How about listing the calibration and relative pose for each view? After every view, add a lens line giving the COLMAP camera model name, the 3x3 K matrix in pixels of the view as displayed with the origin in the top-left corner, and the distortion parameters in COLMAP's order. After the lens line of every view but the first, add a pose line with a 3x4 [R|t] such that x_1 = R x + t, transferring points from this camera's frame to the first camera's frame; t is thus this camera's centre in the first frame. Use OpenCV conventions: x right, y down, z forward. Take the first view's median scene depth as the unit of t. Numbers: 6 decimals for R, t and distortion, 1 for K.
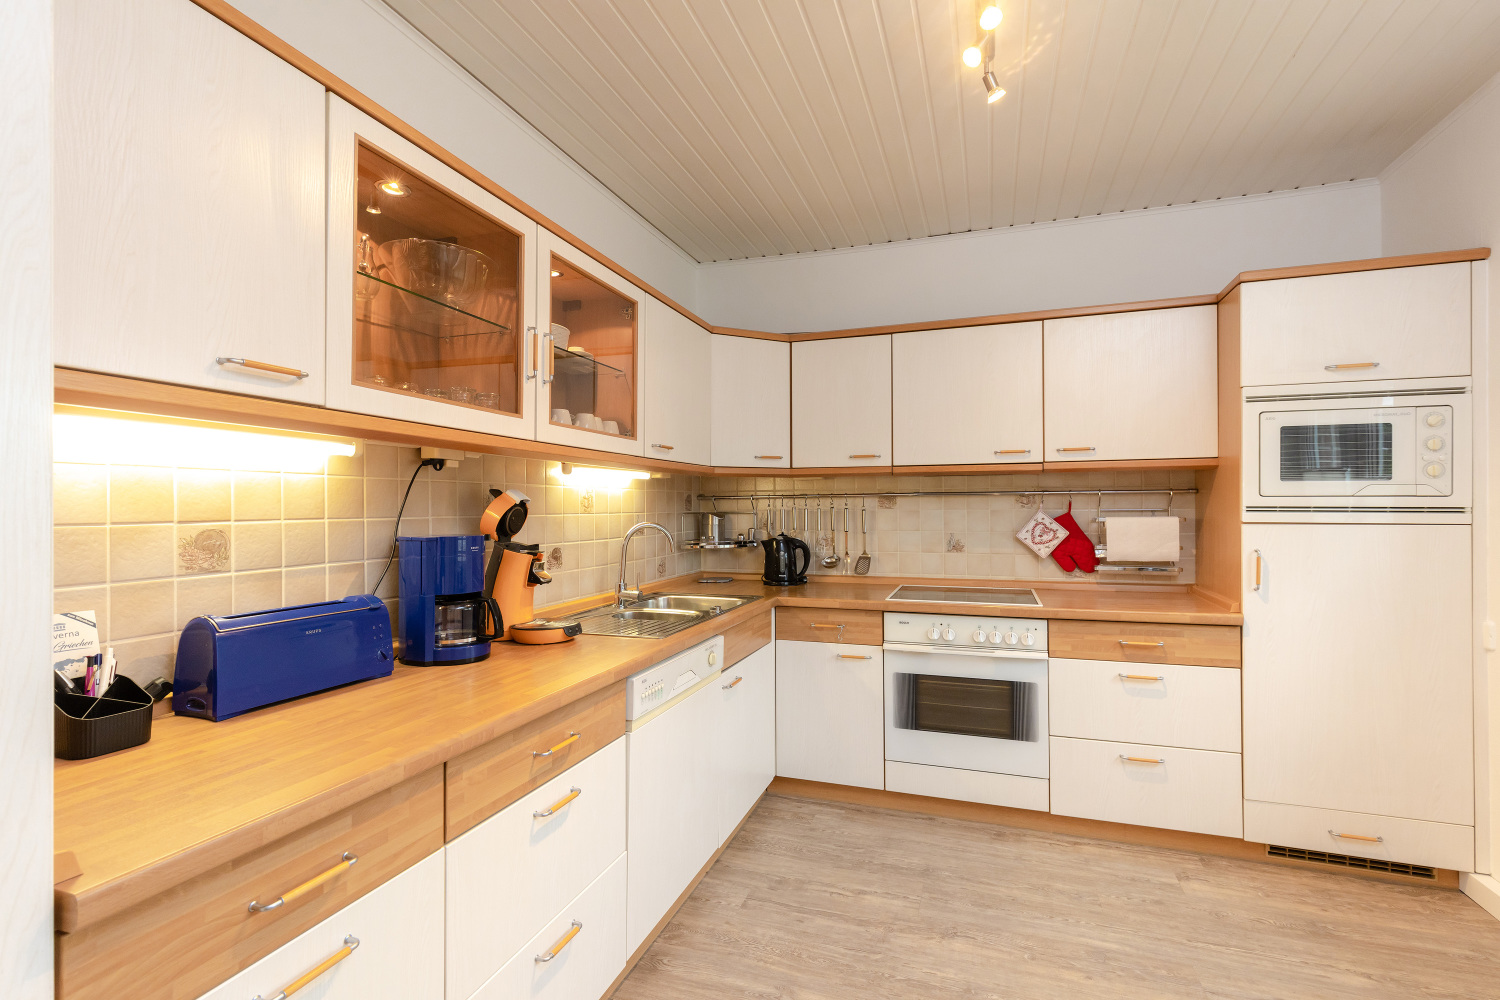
lens RADIAL K [[683.5, 0, 749.2], [0, 683.5, 499.5], [0, 0, 1]] dist [0.002351, 0.000082]
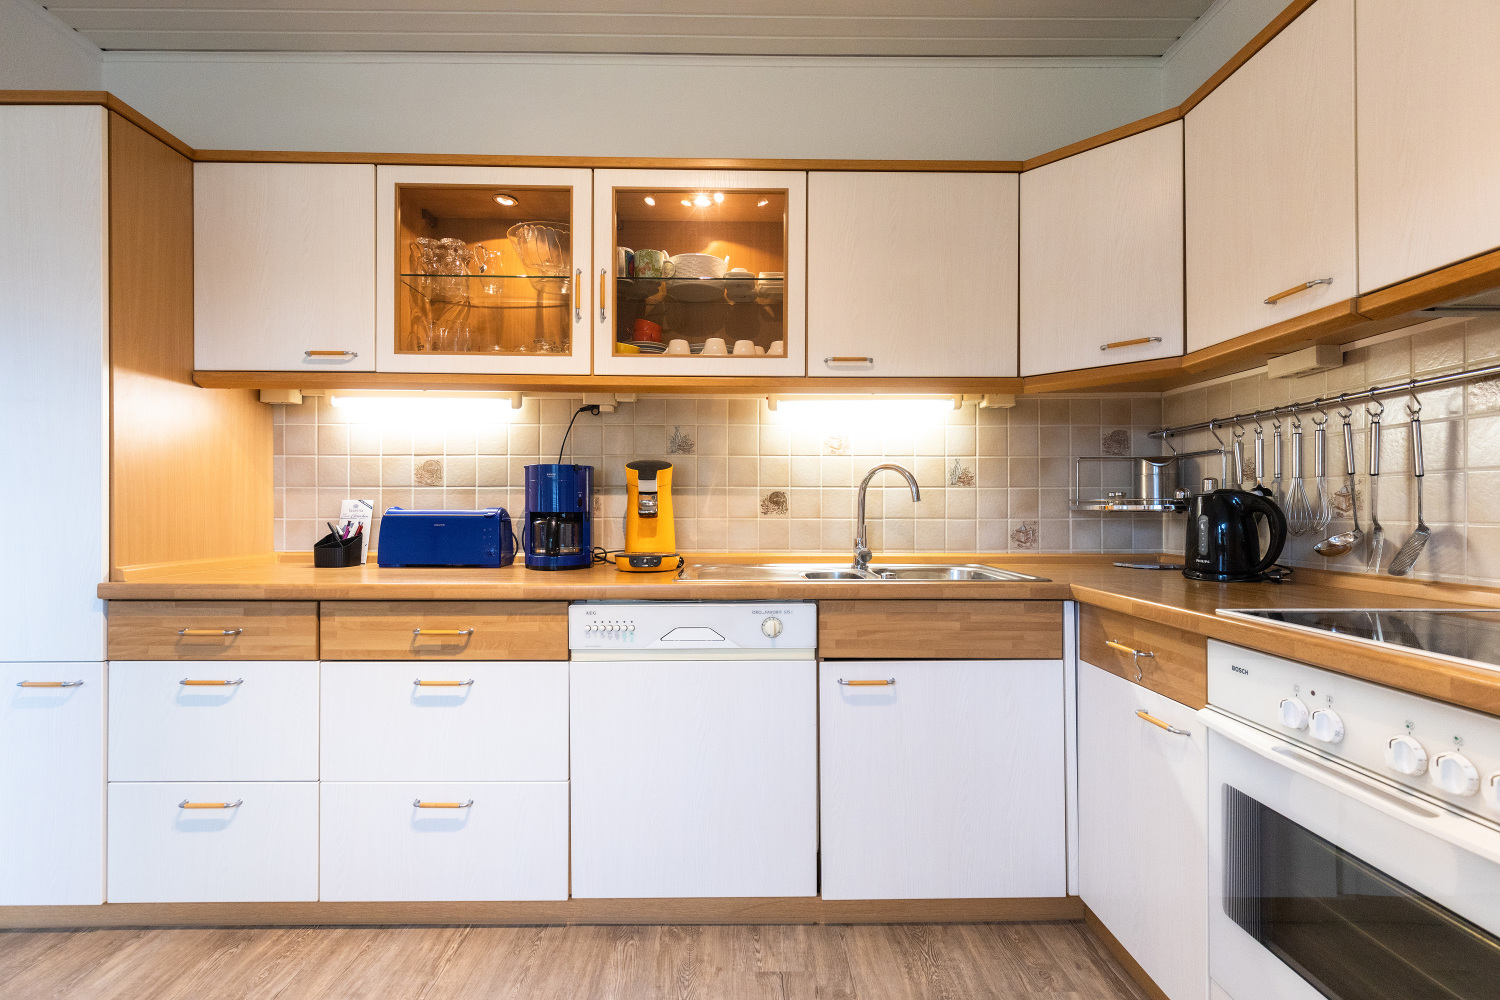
lens RADIAL K [[683.5, 0, 747.9], [0, 683.5, 507.7], [0, 0, 1]] dist [0.002351, 0.000082]
pose [[0.340880, 0.003758, -0.940099, 0.752167], [0.006125, 0.999962, 0.006219, 0.112520], [0.940087, -0.007878, 0.340844, 0.846428]]
